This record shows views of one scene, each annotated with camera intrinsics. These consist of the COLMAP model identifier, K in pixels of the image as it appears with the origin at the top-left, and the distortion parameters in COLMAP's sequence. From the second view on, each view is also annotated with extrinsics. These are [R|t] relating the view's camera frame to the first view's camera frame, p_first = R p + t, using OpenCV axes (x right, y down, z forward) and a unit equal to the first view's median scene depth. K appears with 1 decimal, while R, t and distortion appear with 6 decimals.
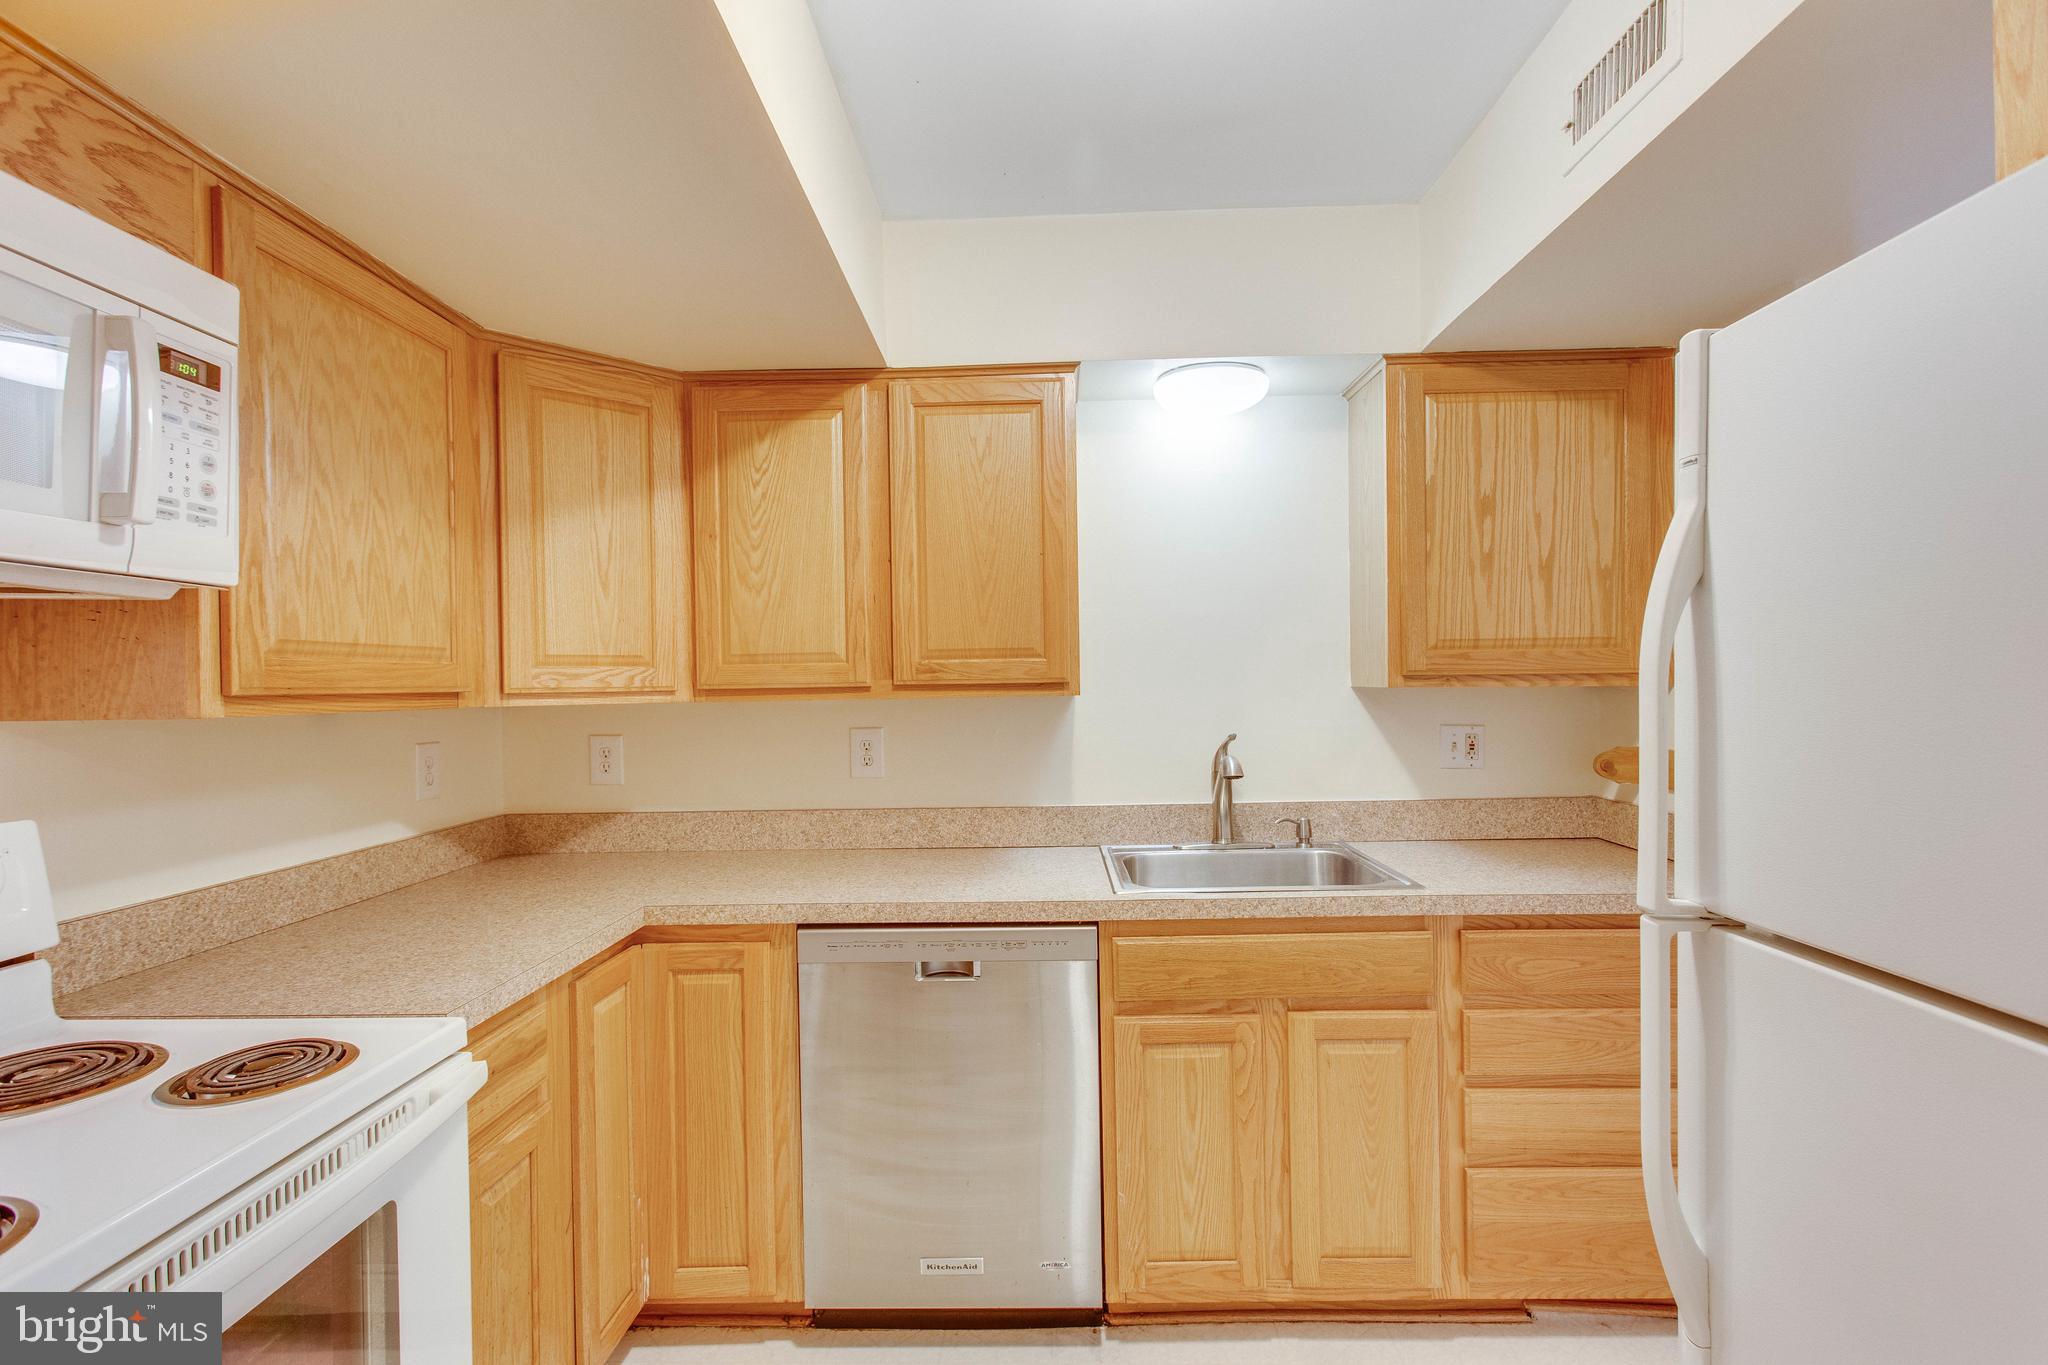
lens RADIAL K [[993.6, 0, 1011.4], [0, 993.6, 692.2], [0, 0, 1]] dist [0.000147, -0.000215]
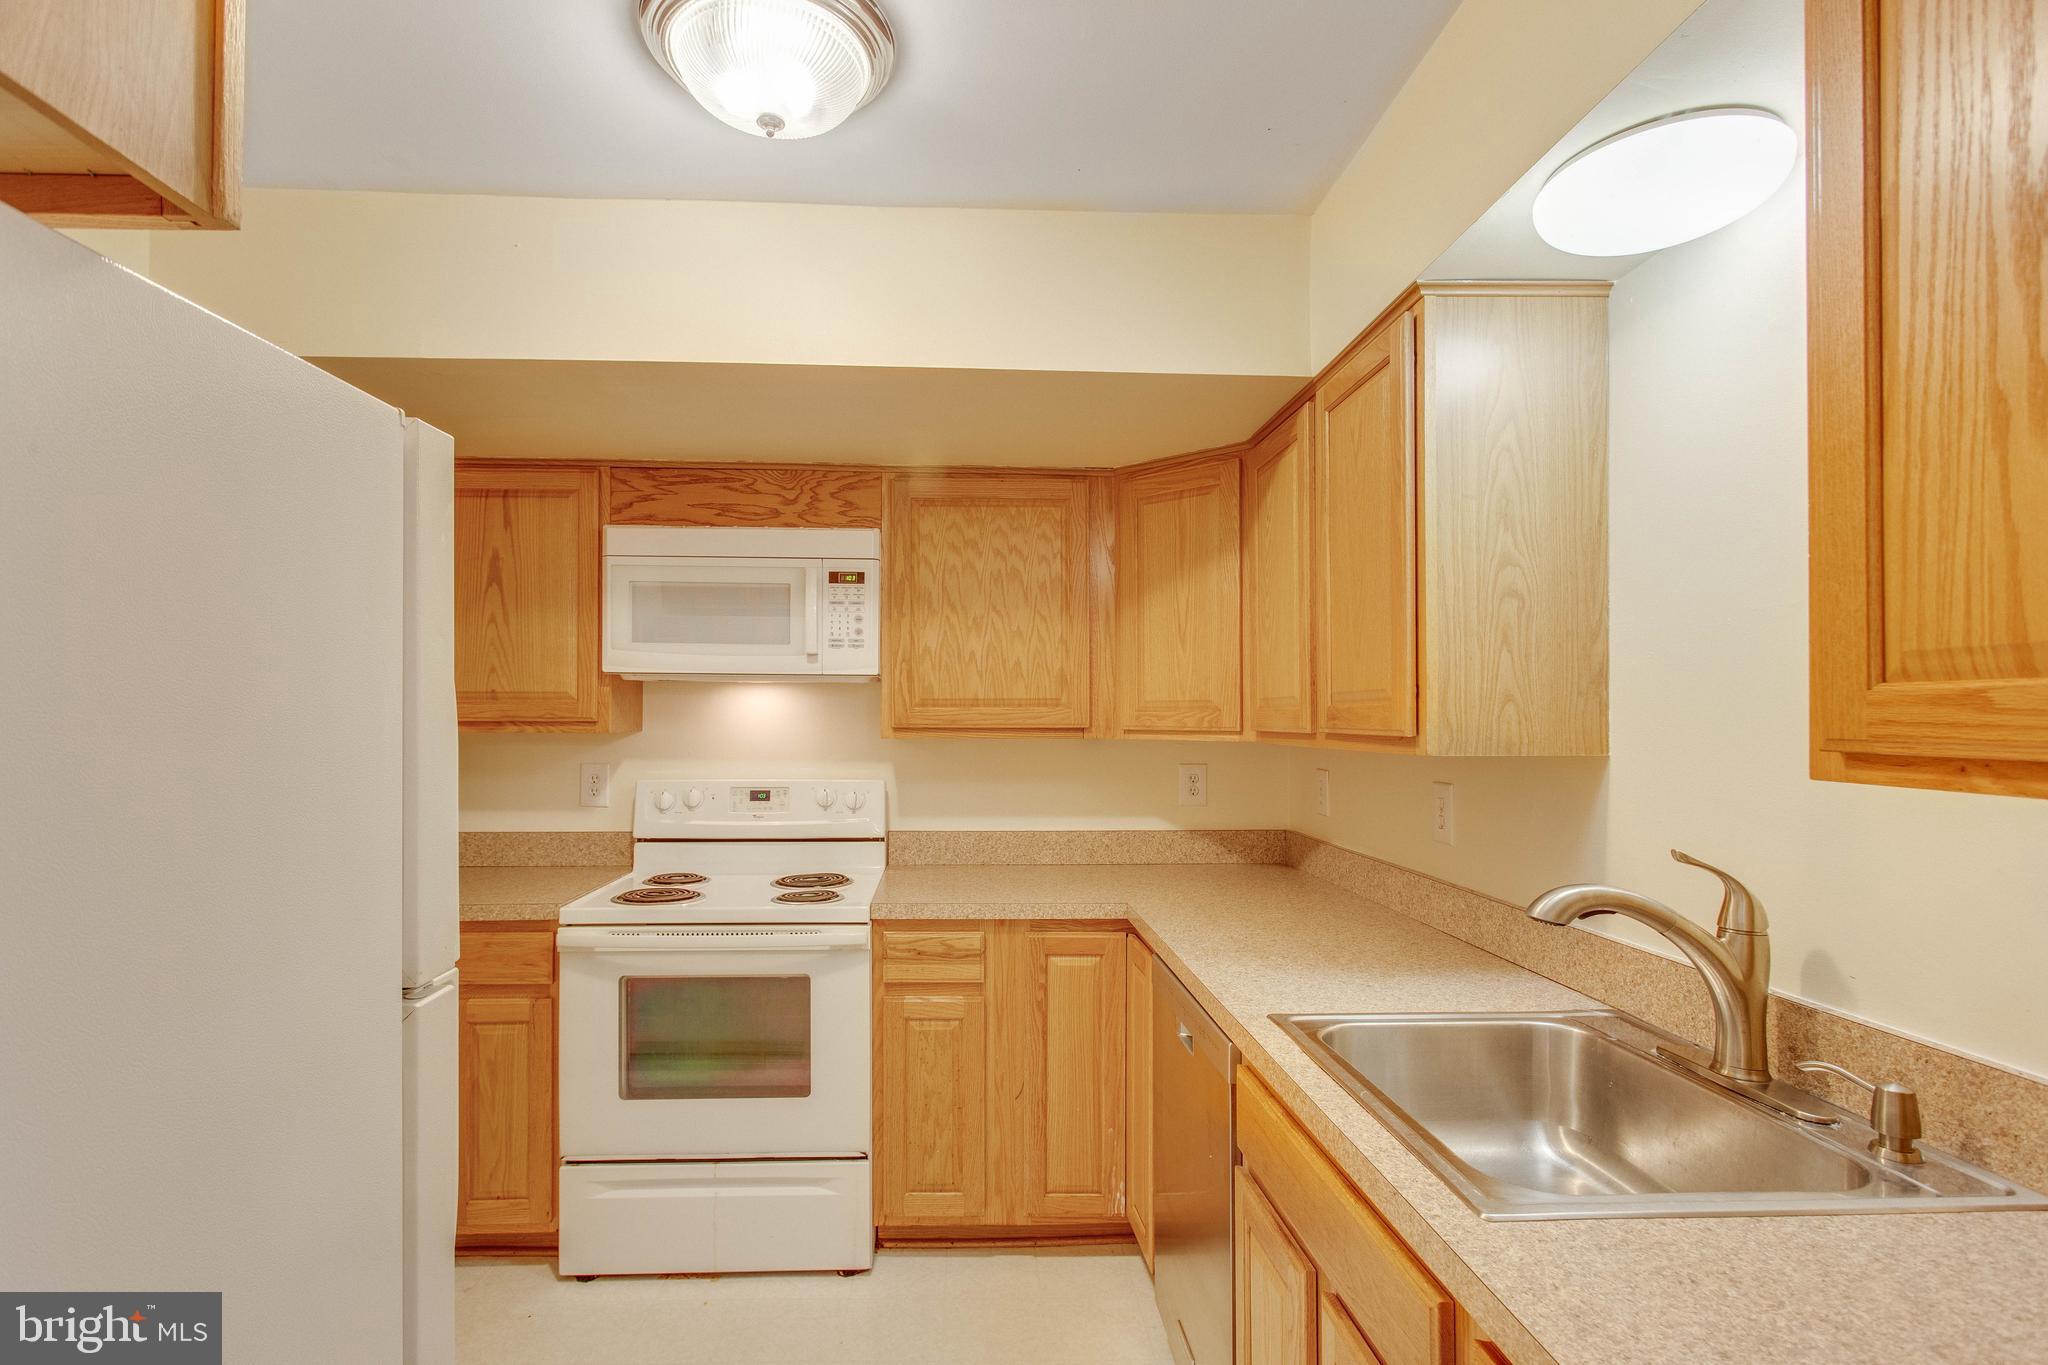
lens RADIAL K [[993.6, 0, 989.2], [0, 993.6, 709.8], [0, 0, 1]] dist [0.000147, -0.000215]
pose [[0.051331, 0.009534, -0.998636, 1.034458], [-0.011740, 0.999891, 0.008942, -0.043818], [0.998613, 0.011265, 0.051438, 0.902268]]
